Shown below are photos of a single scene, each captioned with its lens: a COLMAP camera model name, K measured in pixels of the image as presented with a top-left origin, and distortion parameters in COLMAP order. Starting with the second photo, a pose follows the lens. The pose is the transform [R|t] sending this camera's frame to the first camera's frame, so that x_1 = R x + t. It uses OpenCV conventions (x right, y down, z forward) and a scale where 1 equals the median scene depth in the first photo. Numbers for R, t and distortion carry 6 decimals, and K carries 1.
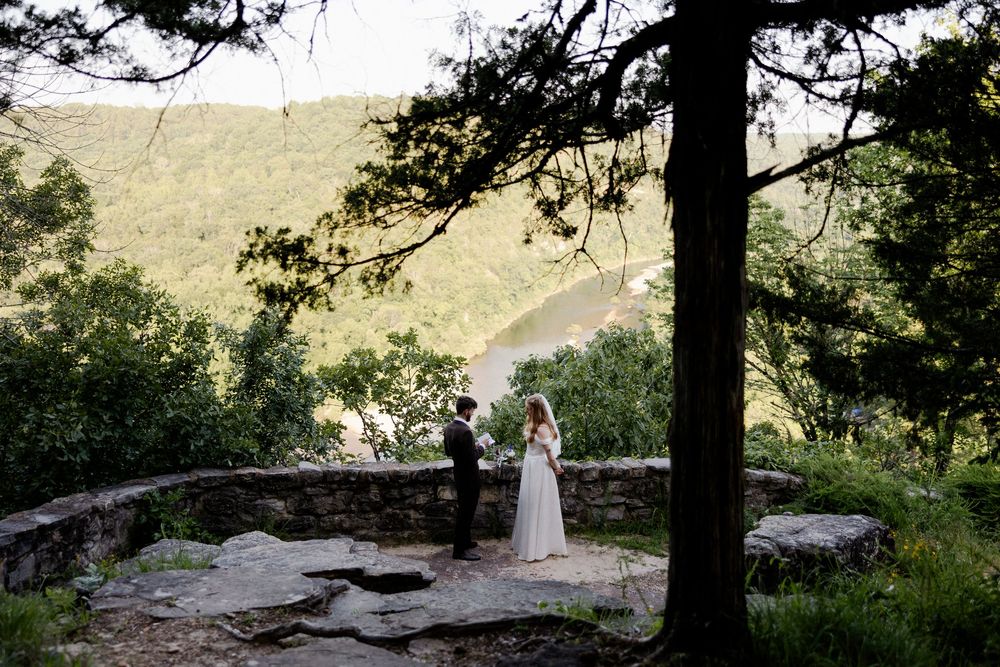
lens RADIAL K [[1113.7, 0, 523.0], [0, 1113.7, 306.4], [0, 0, 1]] dist [-0.013316, -0.009515]
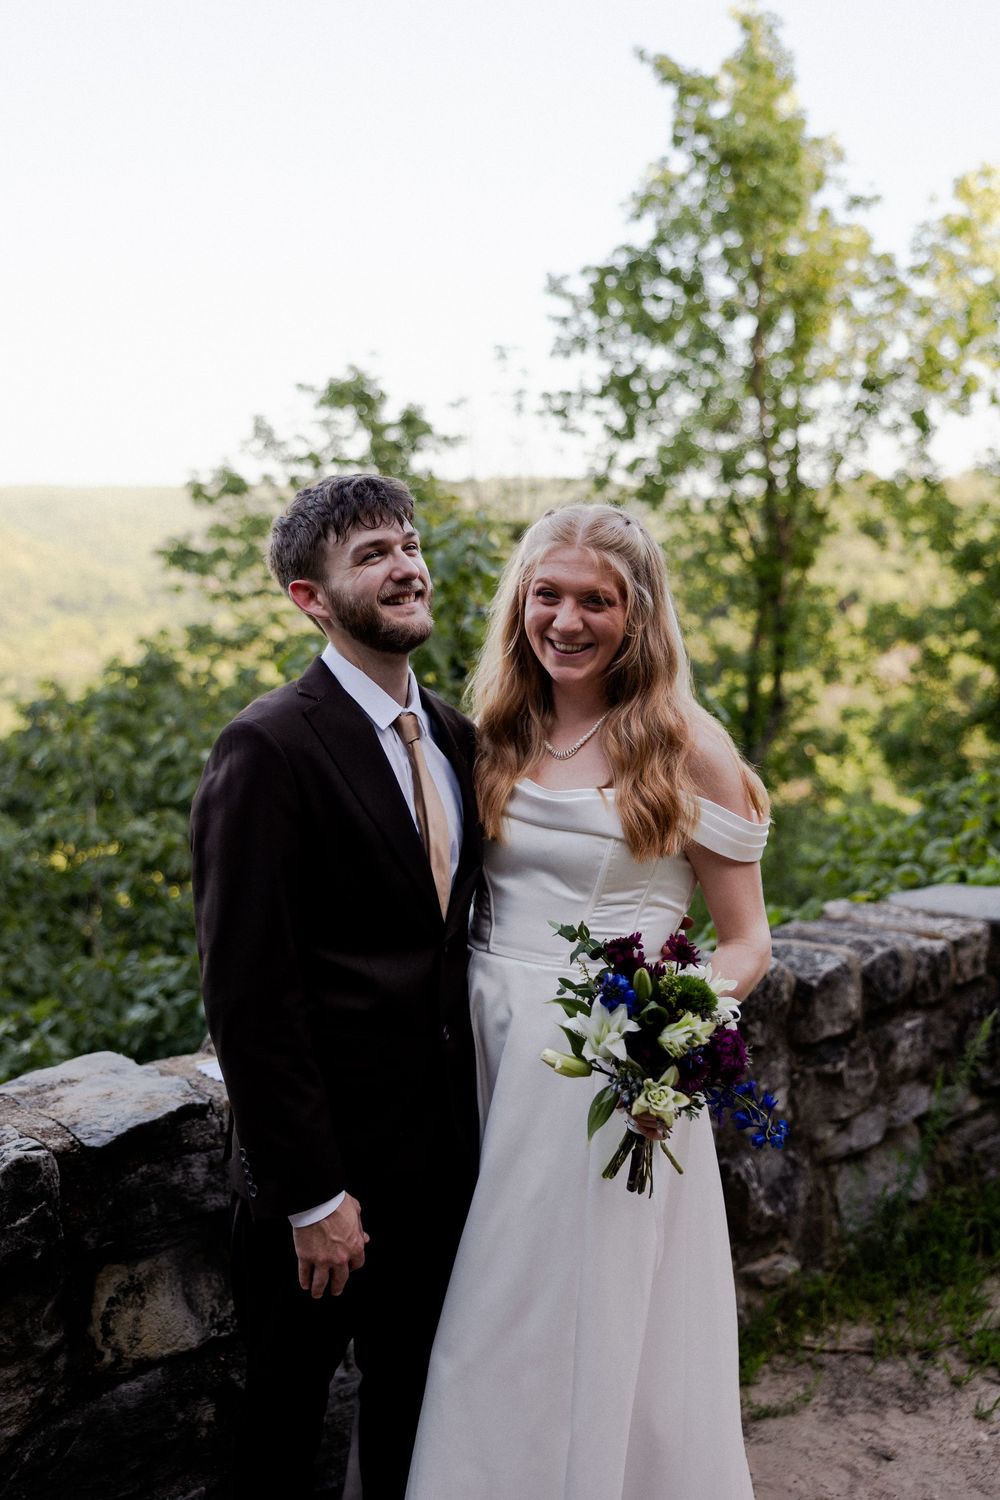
lens RADIAL K [[1497.4, 0, 503.5], [0, 1497.4, 714.6], [0, 0, 1]] dist [0.006053, 0.002796]
pose [[0.876417, -0.067210, 0.476840, -0.112385], [0.074532, 0.997212, 0.003568, 0.096882], [-0.475751, 0.032413, 0.878983, 0.806559]]
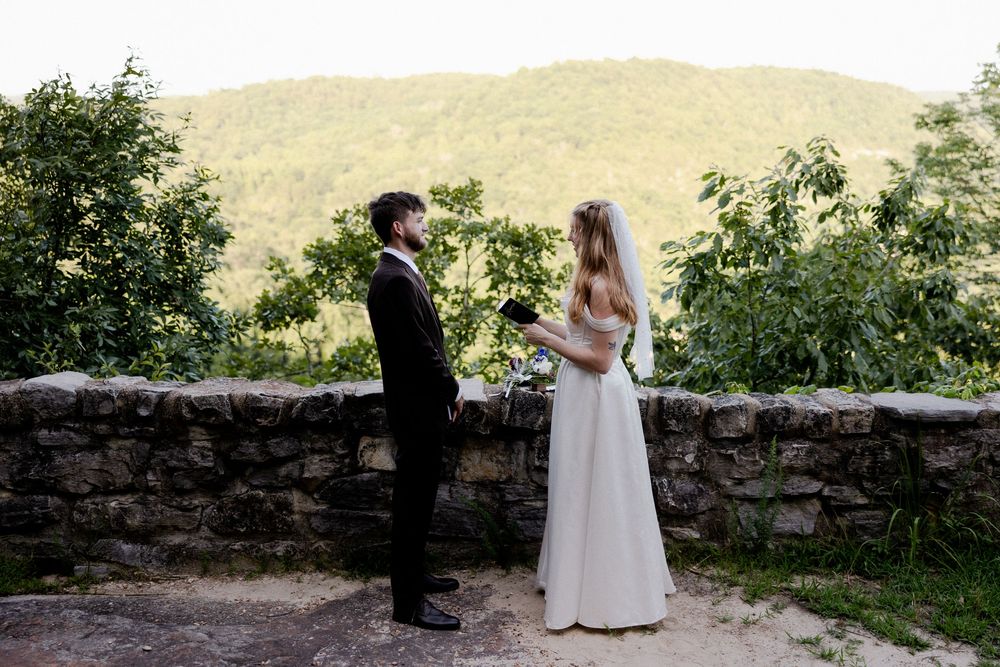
lens RADIAL K [[1098.8, 0, 566.2], [0, 1098.8, 308.2], [0, 0, 1]] dist [0.008829, 0.000595]
pose [[0.984562, 0.012539, -0.174586, 0.070996], [-0.008381, 0.999664, 0.024530, 0.100505], [0.174834, -0.022688, 0.984336, 0.597795]]
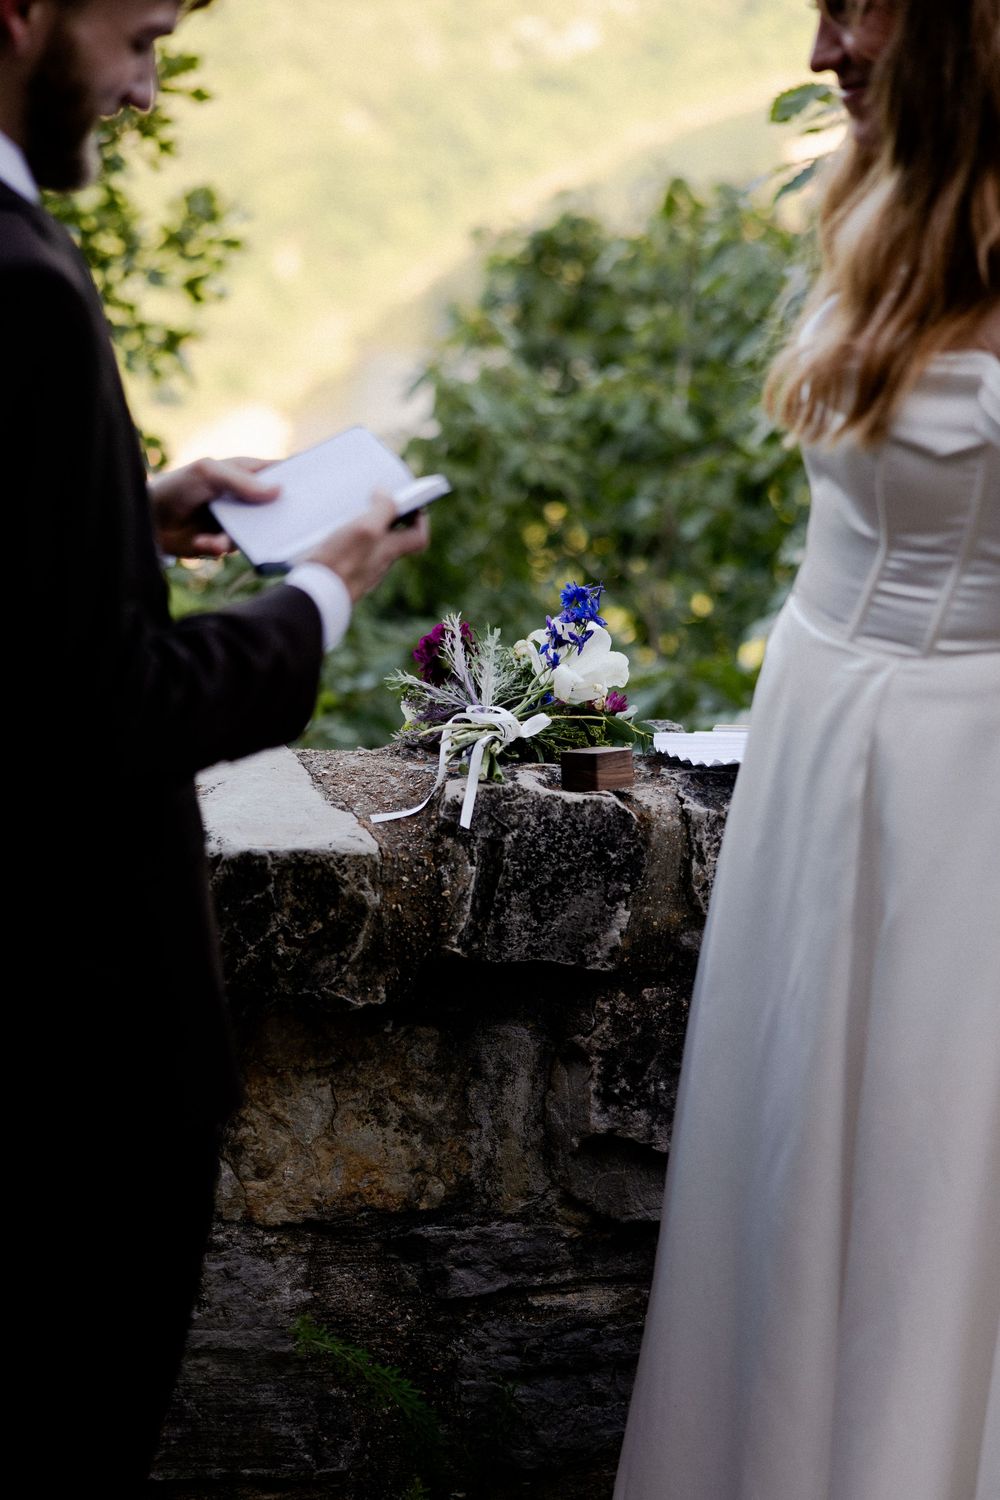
lens RADIAL K [[3217.4, 0, 500.1], [0, 3217.4, 859.2], [0, 0, 1]] dist [0.009913, 0.039453]
pose [[0.999908, -0.004050, 0.012921, -0.021505], [0.001590, 0.982734, 0.185017, 0.100250], [-0.013447, -0.184980, 0.982650, 0.749395]]
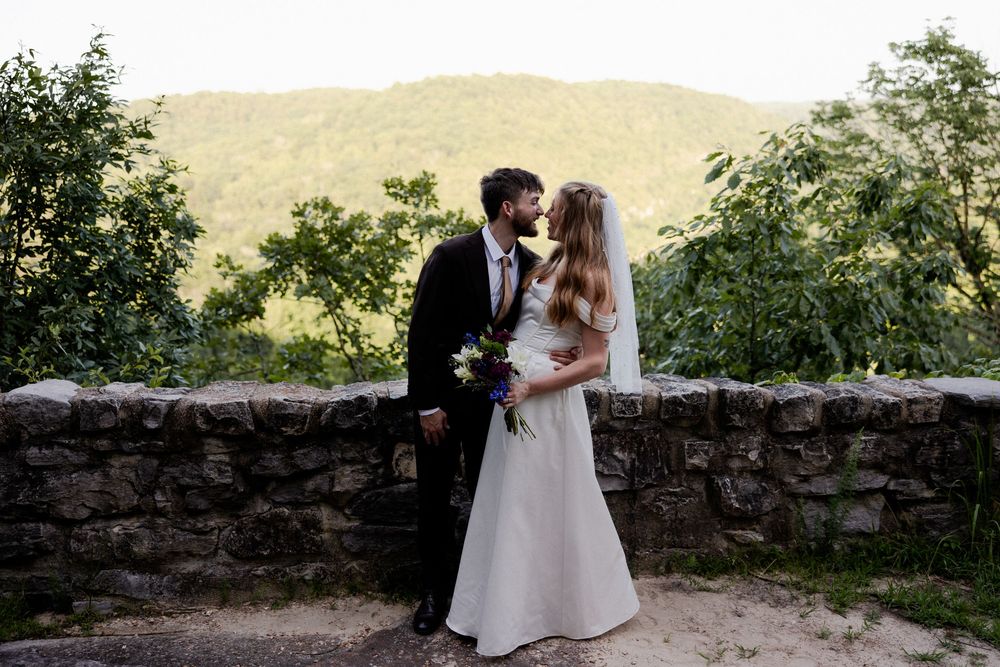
lens RADIAL K [[998.2, 0, 511.5], [0, 998.2, 311.3], [0, 0, 1]] dist [0.006053, 0.002796]
pose [[0.994773, -0.008093, -0.101787, -0.002200], [0.011578, 0.999365, 0.033696, 0.104094], [0.101450, -0.034698, 0.994235, 0.660004]]
